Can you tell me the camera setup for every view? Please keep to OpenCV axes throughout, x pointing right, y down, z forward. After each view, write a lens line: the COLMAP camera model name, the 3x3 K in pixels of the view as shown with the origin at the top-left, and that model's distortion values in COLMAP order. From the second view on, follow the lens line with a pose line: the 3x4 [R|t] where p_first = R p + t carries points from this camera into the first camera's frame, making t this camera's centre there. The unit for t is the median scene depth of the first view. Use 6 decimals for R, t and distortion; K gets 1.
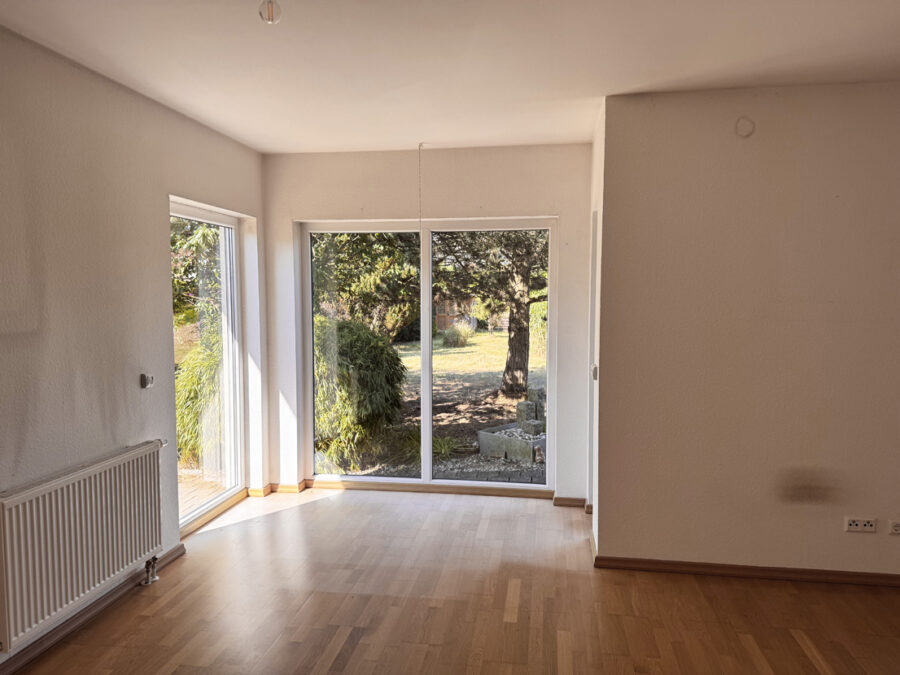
lens RADIAL K [[629.3, 0, 450.0], [0, 629.3, 337.5], [0, 0, 1]] dist [0.142957, -0.250517]
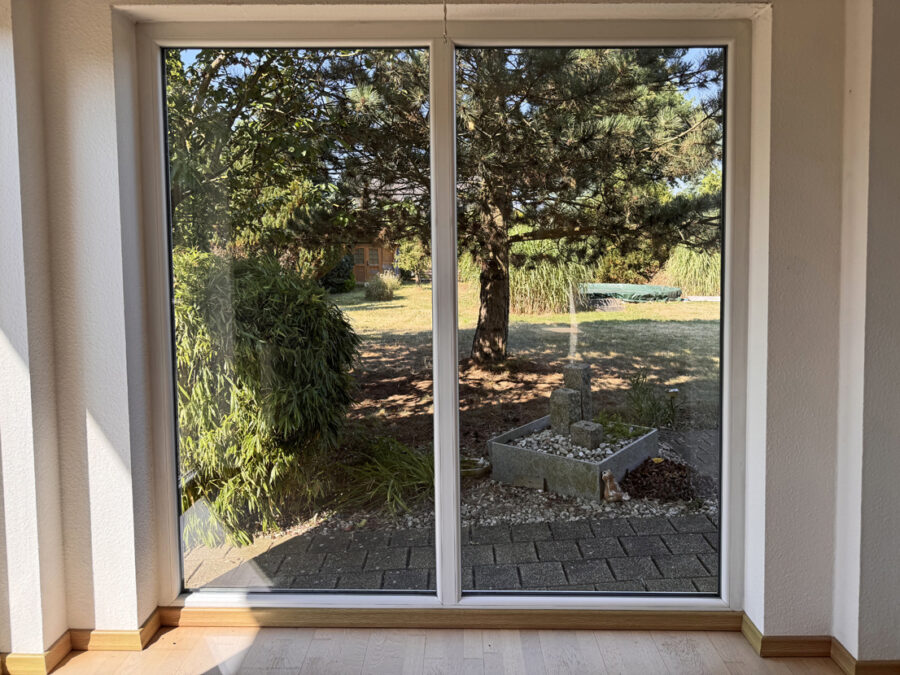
lens RADIAL K [[622.2, 0, 535.2], [0, 622.2, 306.6], [0, 0, 1]] dist [0.048877, -0.061614]
pose [[0.963445, -0.007760, 0.267793, -0.073997], [0.000699, 0.999650, 0.026451, 0.002309], [-0.267904, -0.025297, 0.963113, 0.423460]]
